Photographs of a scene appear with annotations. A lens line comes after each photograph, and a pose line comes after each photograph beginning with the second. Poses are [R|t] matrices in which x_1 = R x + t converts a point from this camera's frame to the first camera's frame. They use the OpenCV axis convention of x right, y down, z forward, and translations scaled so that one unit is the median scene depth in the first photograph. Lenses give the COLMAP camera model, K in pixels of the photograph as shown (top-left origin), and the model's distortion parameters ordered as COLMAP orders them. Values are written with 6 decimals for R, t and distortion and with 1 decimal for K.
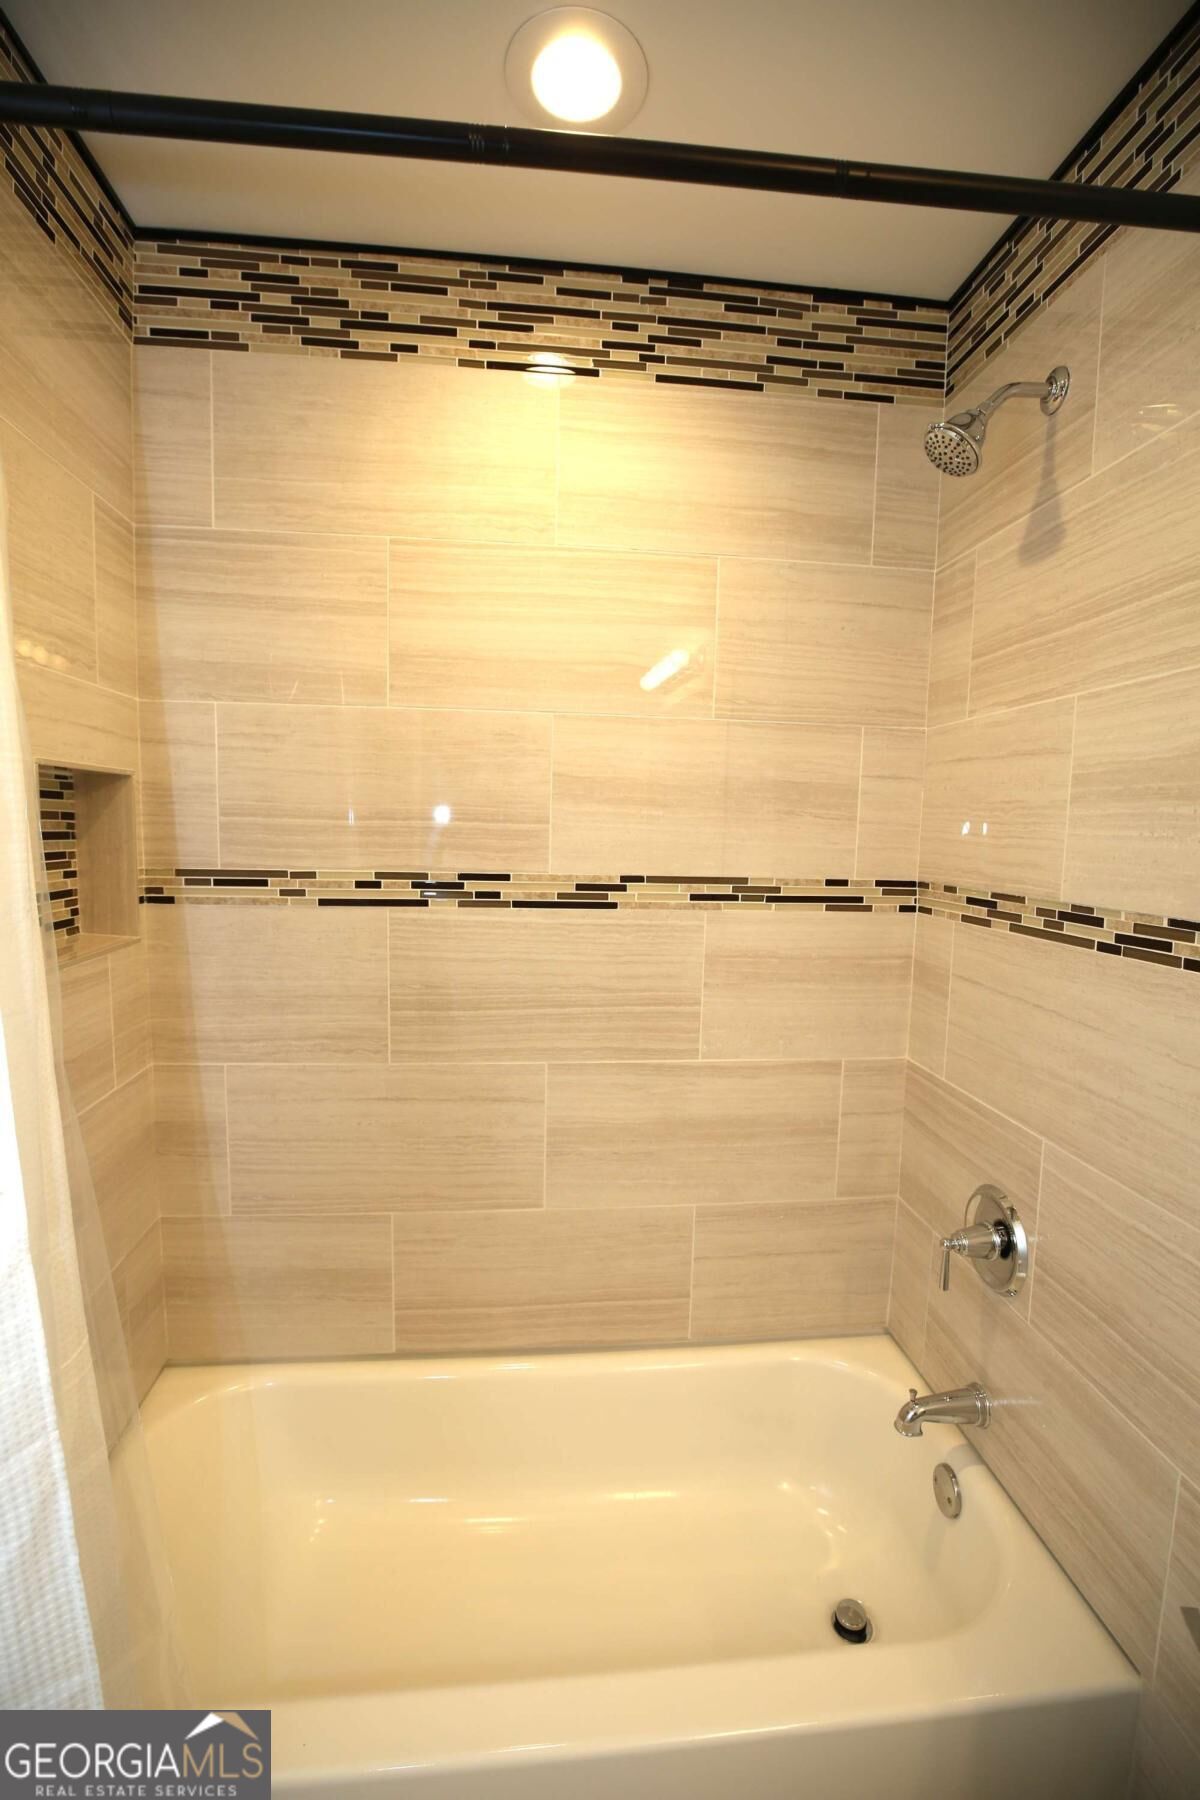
lens RADIAL K [[799.1, 0, 600.0], [0, 799.1, 900.0], [0, 0, 1]] dist [-0.028557, 0.000011]
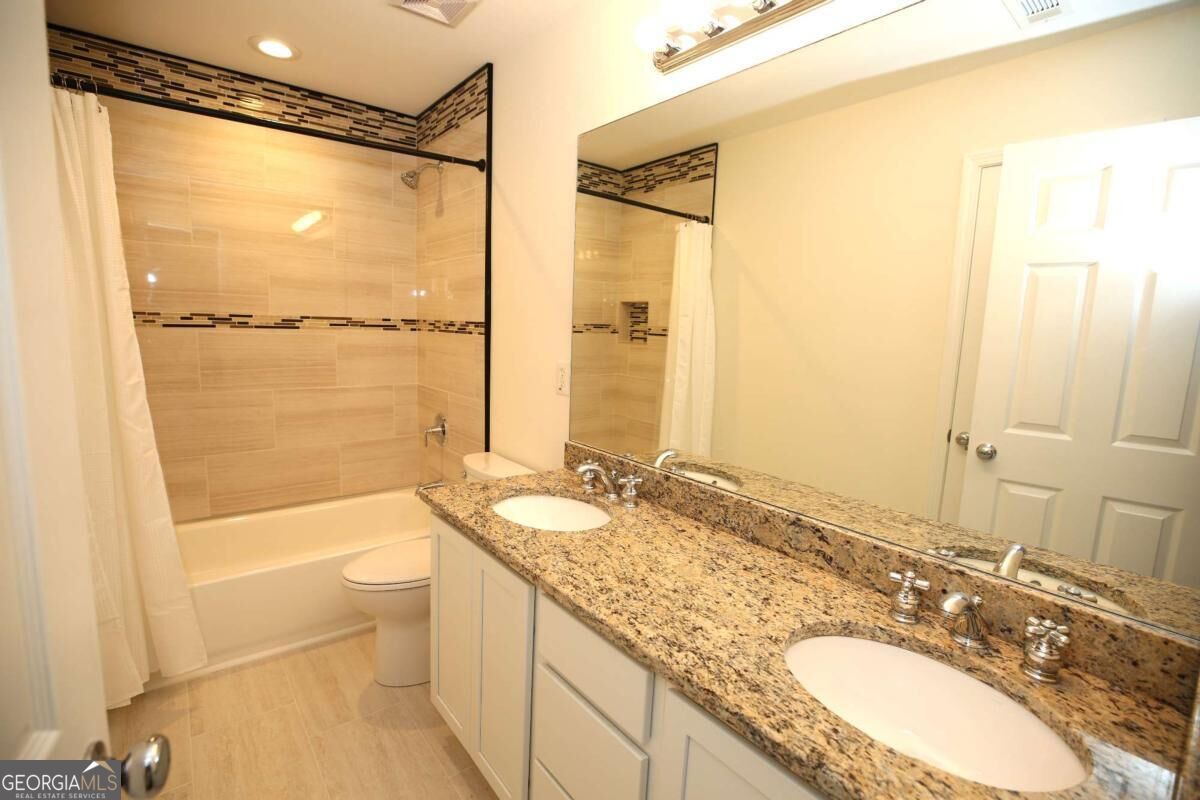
lens RADIAL K [[544.4, 0, 593.7], [0, 544.4, 398.9], [0, 0, 1]] dist [-0.046792, 0.014883]
pose [[0.843637, -0.066384, 0.532795, -0.124678], [0.035788, 0.997073, 0.067564, 0.163234], [-0.535720, -0.037931, 0.843543, -1.065184]]
